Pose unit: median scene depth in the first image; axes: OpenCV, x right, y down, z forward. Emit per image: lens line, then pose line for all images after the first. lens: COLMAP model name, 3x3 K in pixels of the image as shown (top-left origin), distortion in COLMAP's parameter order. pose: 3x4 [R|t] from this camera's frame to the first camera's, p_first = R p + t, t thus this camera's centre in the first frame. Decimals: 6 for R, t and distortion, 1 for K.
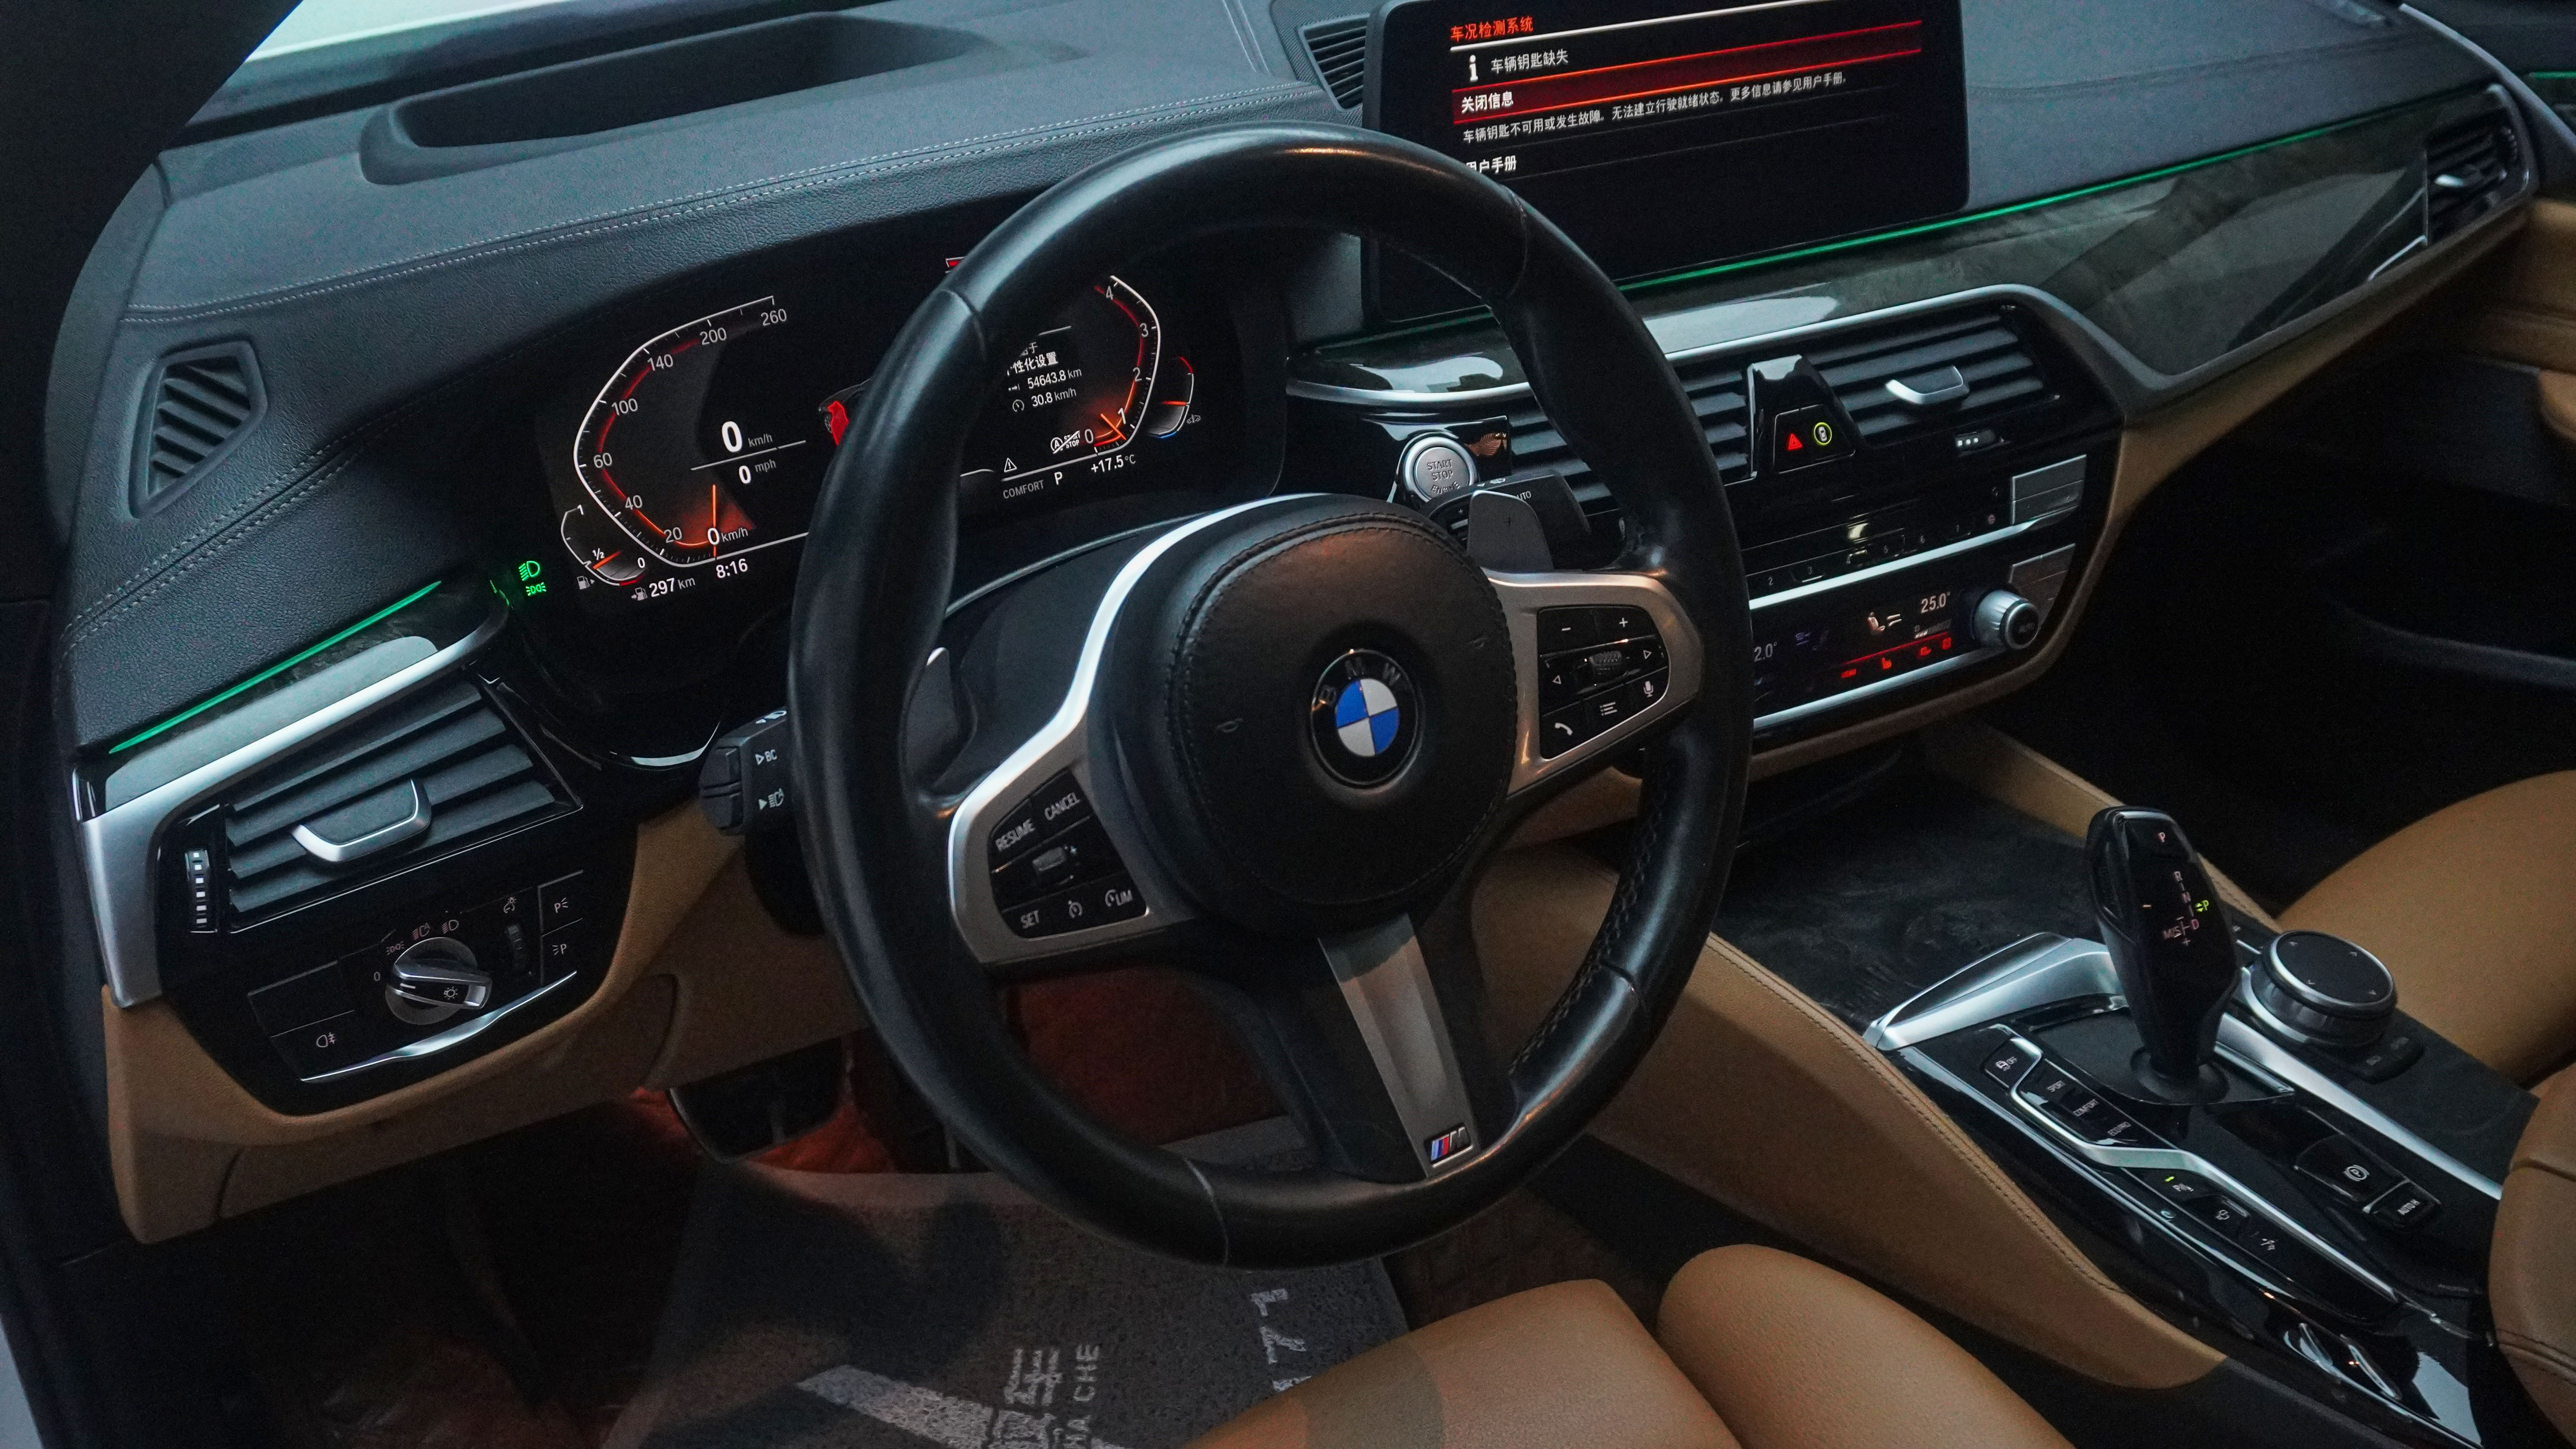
lens RADIAL K [[2380.9, 0, 1288.0], [0, 2380.9, 724.5], [0, 0, 1]] dist [0.002871, 0.001875]
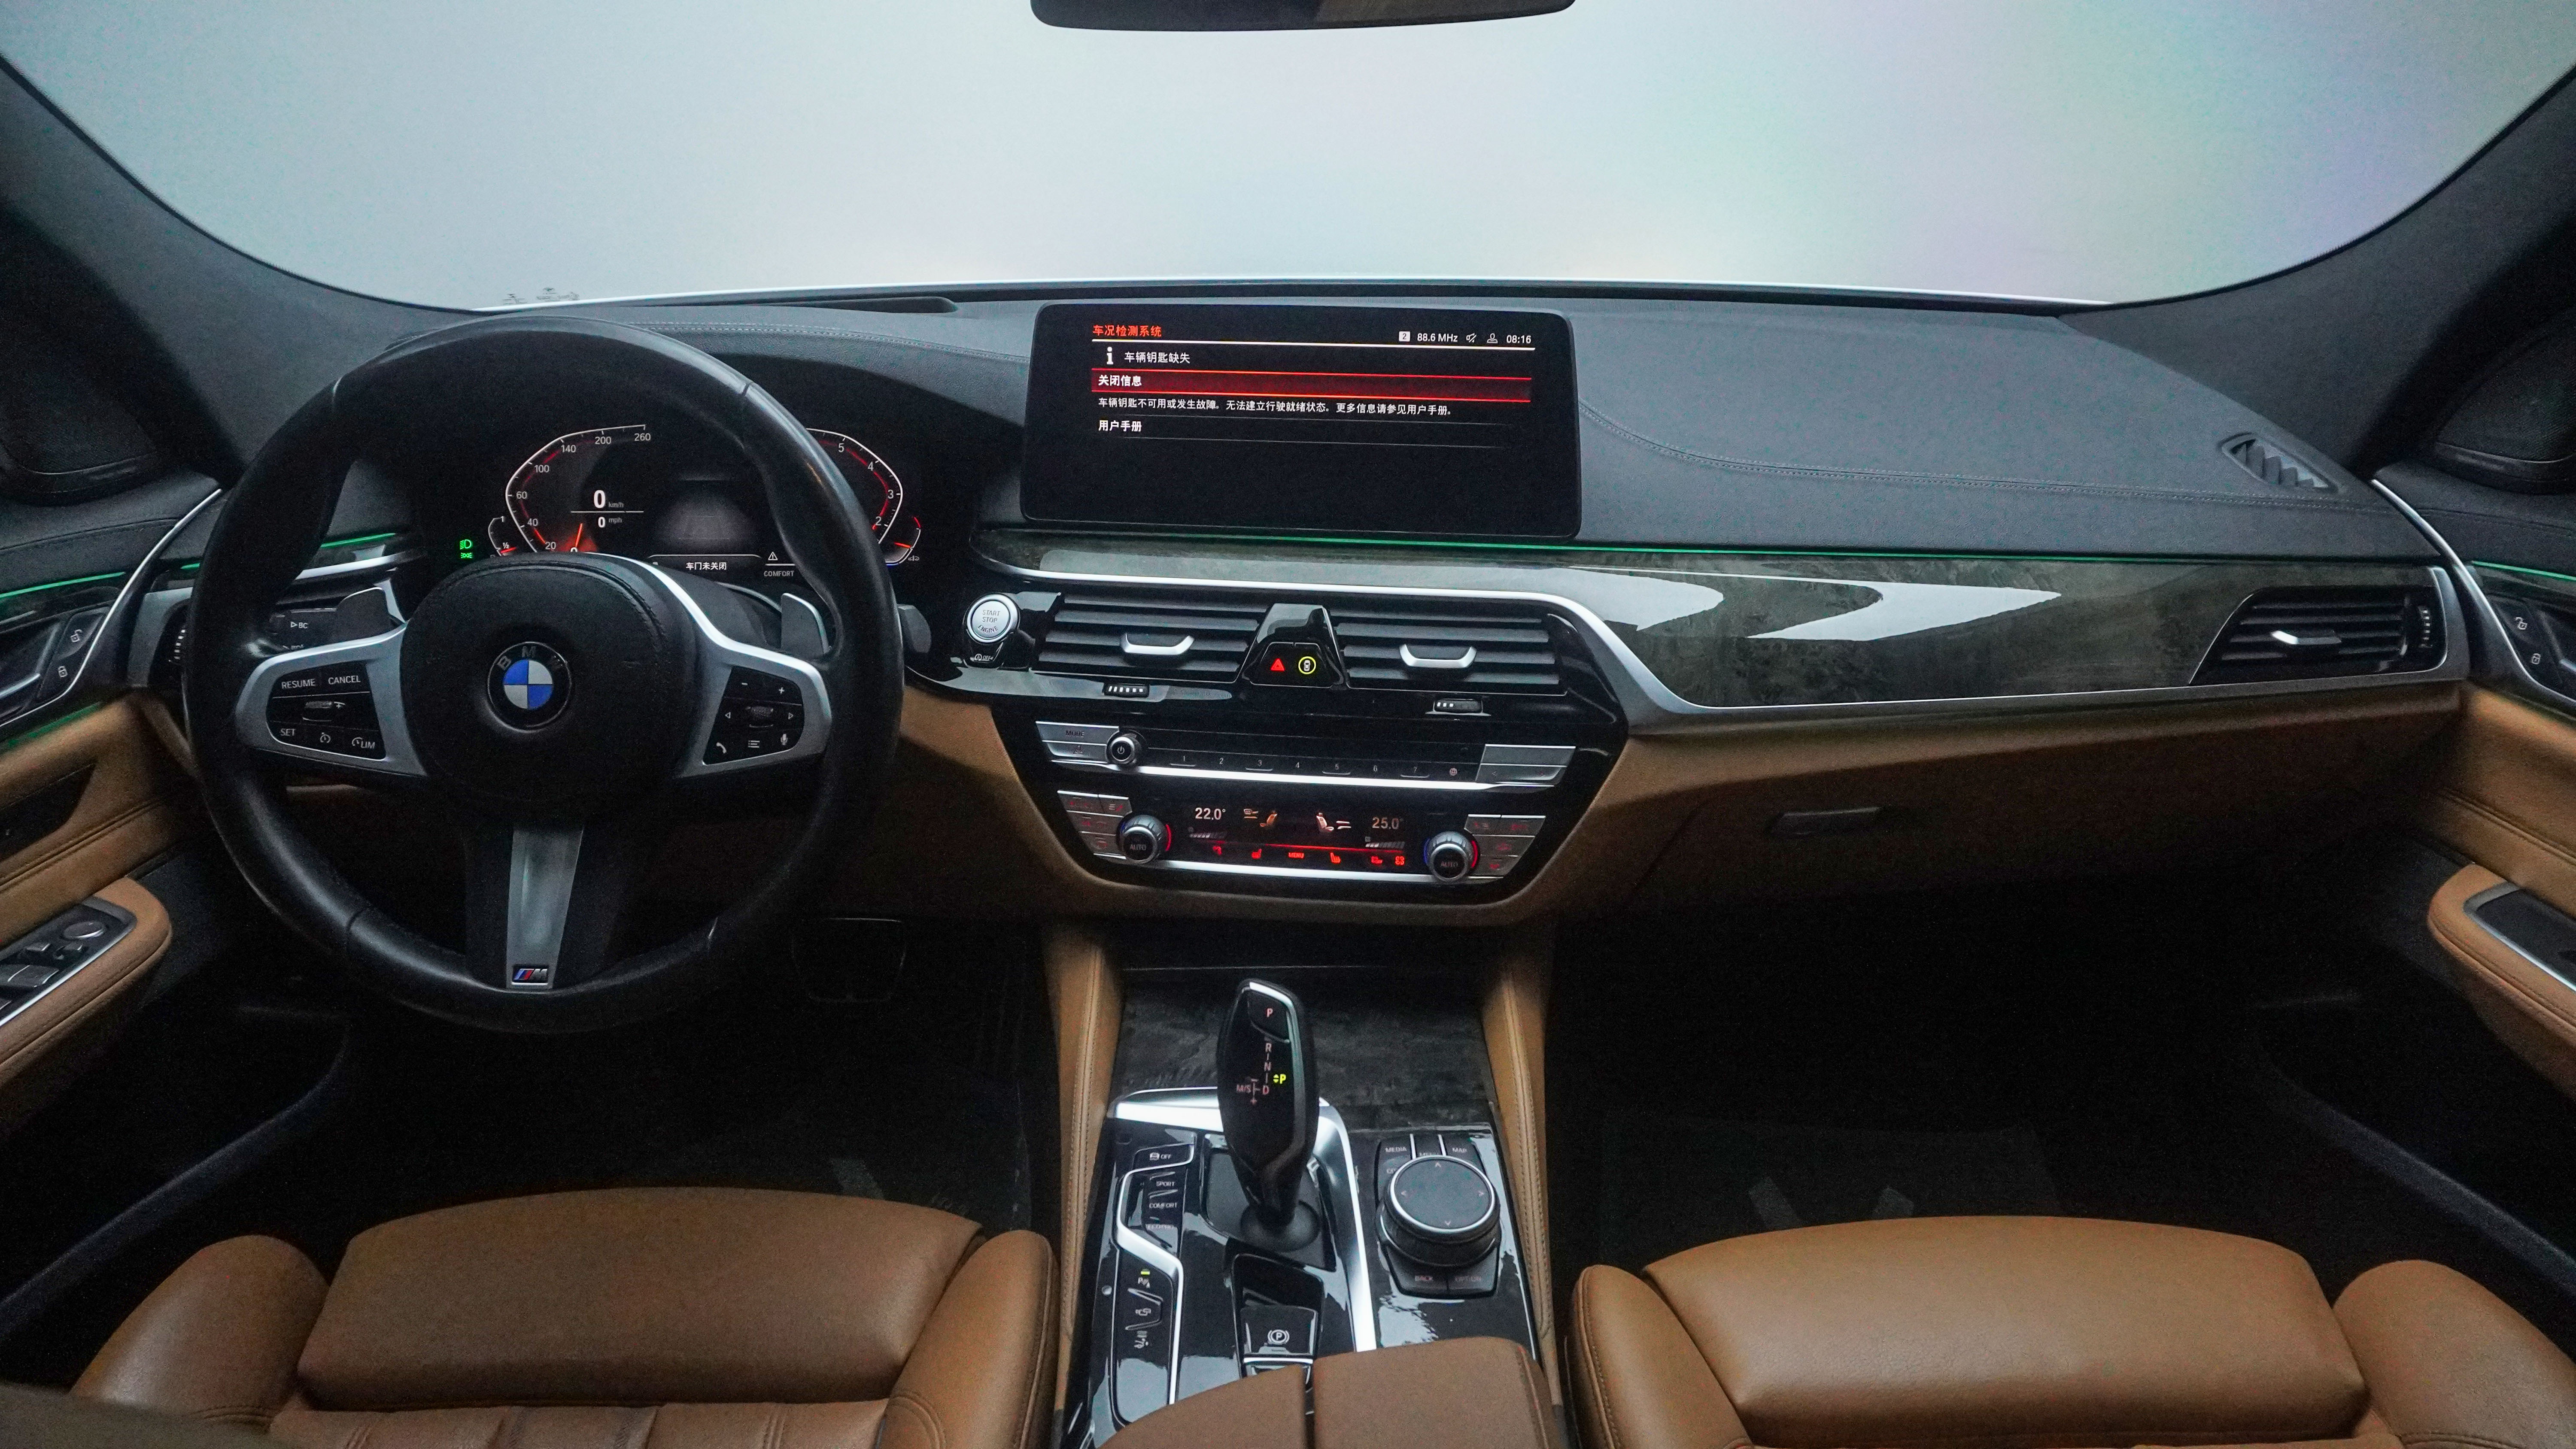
lens RADIAL K [[1703.7, 0, 1288.0], [0, 1703.7, 724.5], [0, 0, 1]] dist [-0.046235, 0.001490]
pose [[0.797614, 0.225776, -0.559318, 0.773284], [-0.288252, 0.957237, -0.024660, -0.068955], [0.529833, 0.180894, 0.828586, 0.250260]]
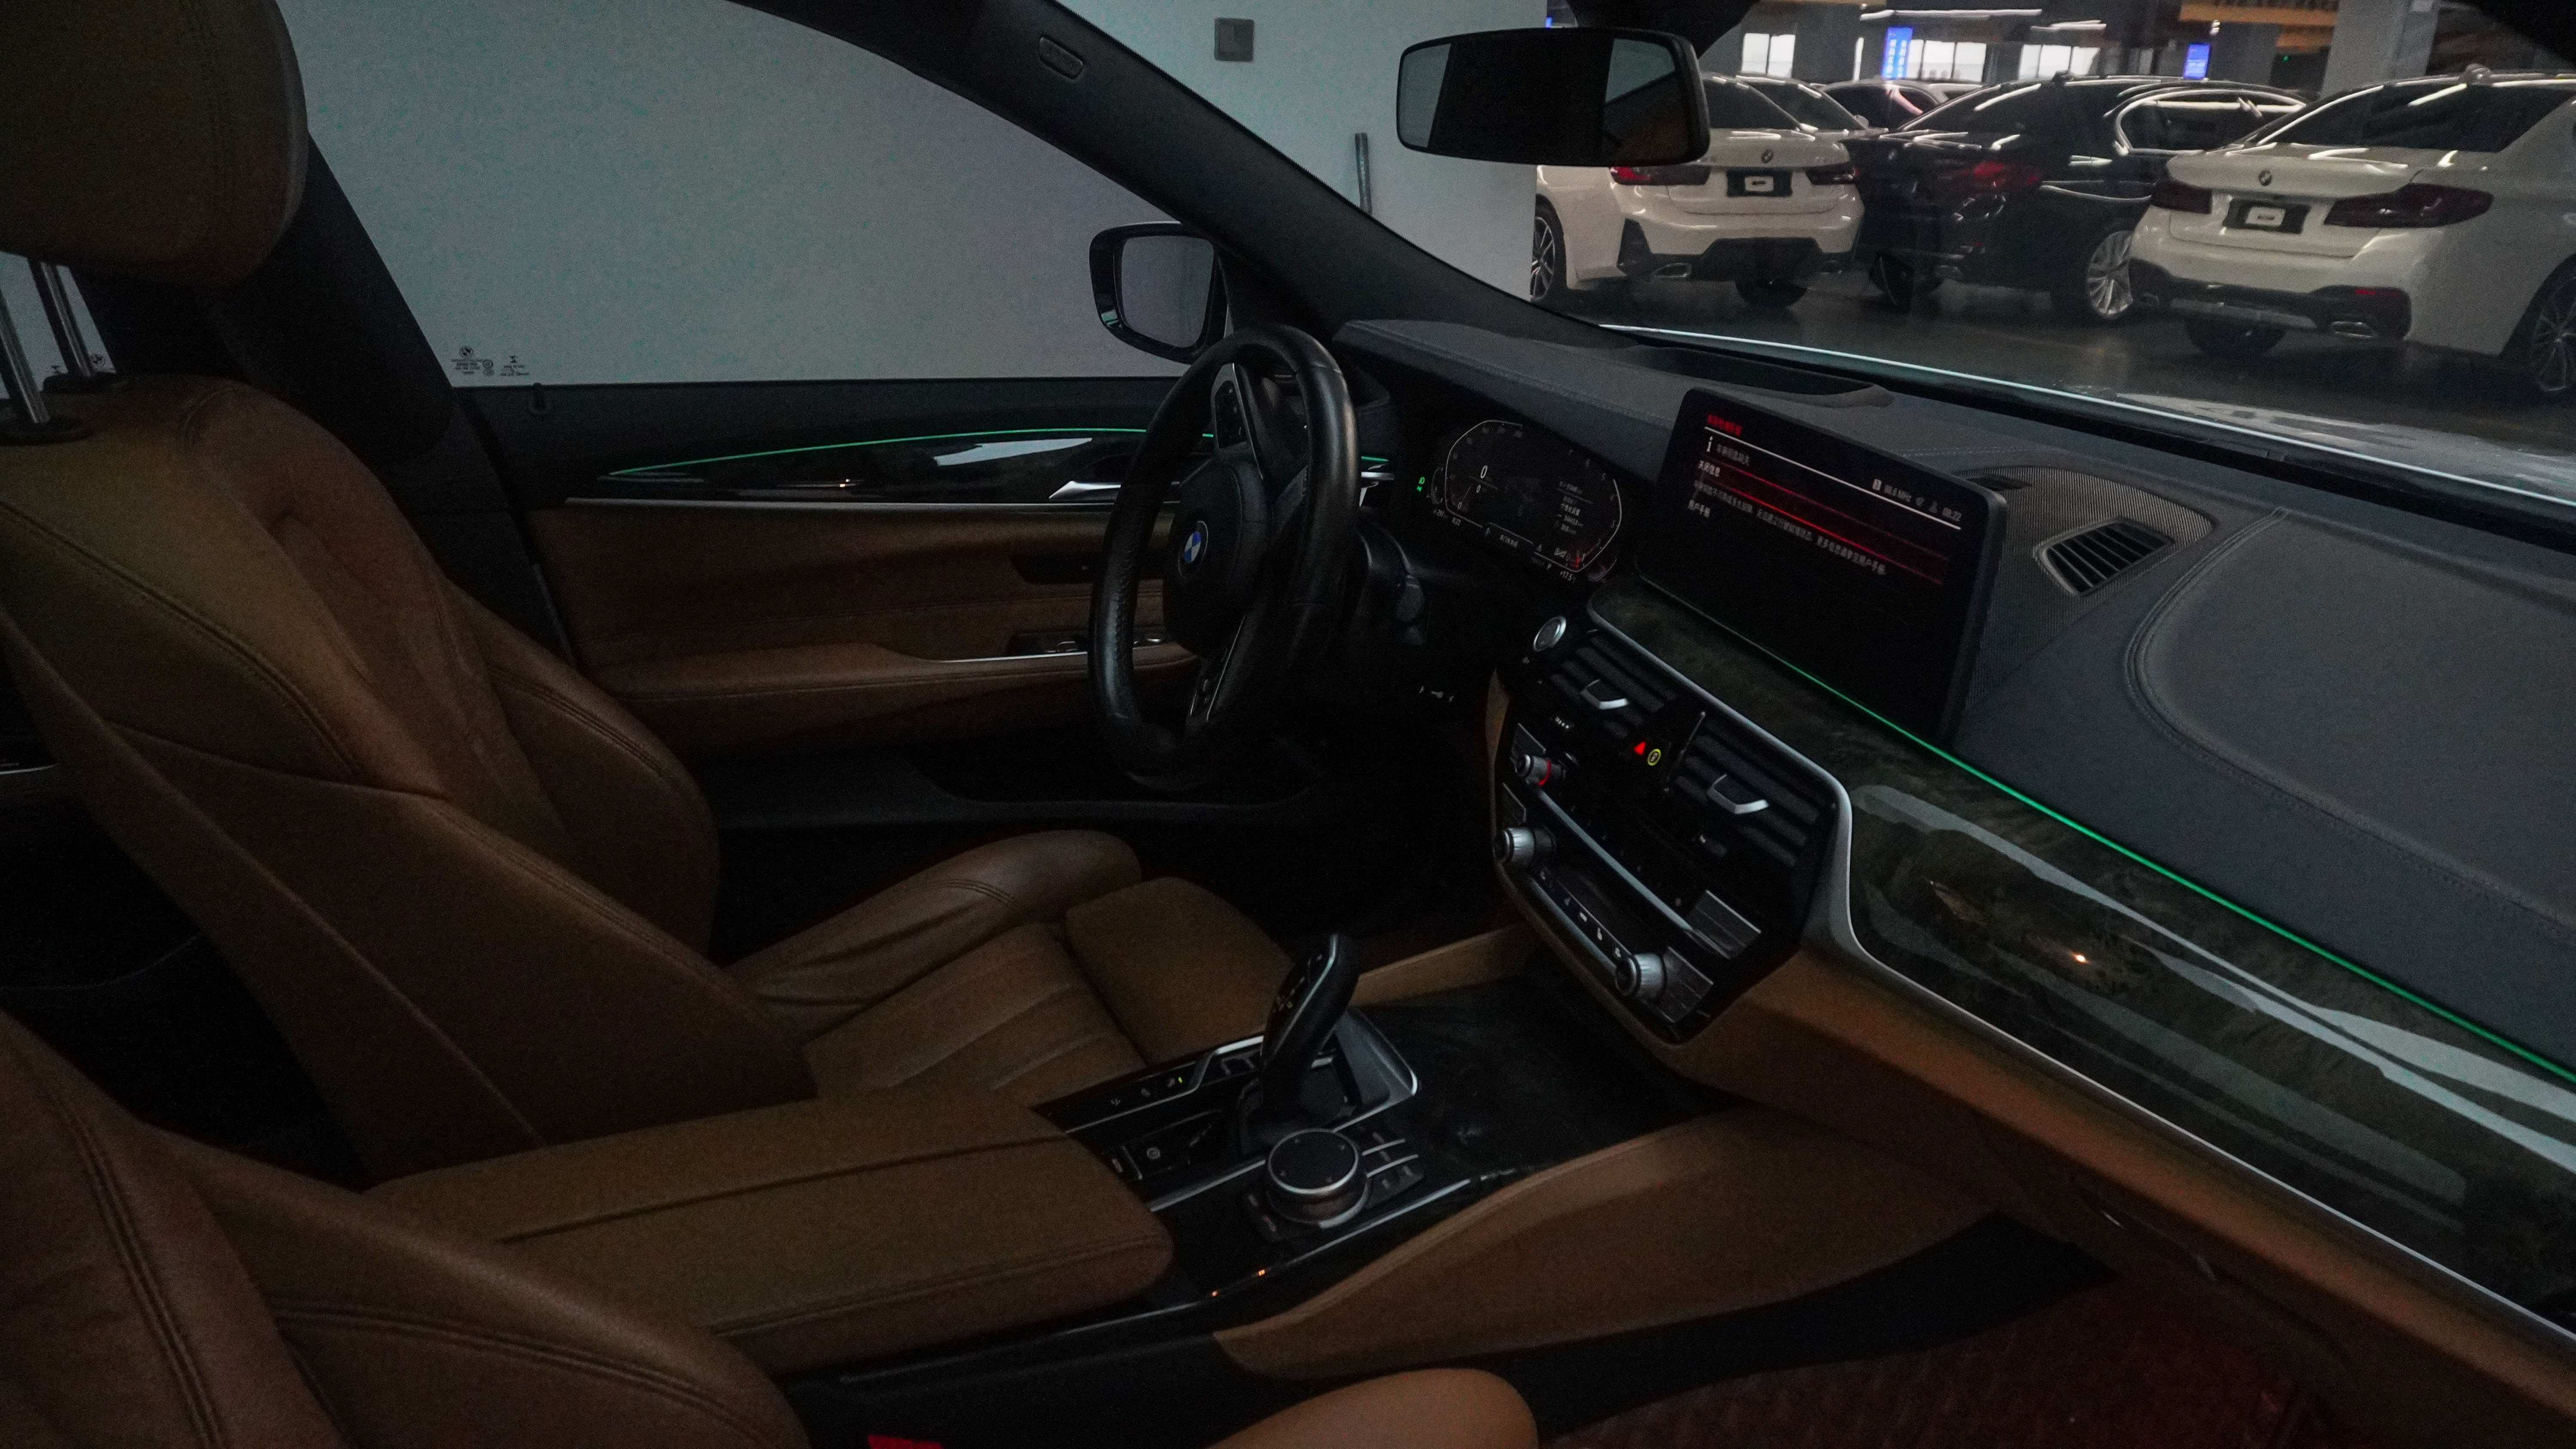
lens RADIAL K [[1703.7, 0, 1288.0], [0, 1703.7, 724.5], [0, 0, 1]] dist [-0.046235, 0.001490]
pose [[-0.226747, 0.353620, -0.907490, 1.191976], [-0.482195, 0.768792, 0.420056, -0.461325], [0.846211, 0.532834, -0.003807, 0.859497]]
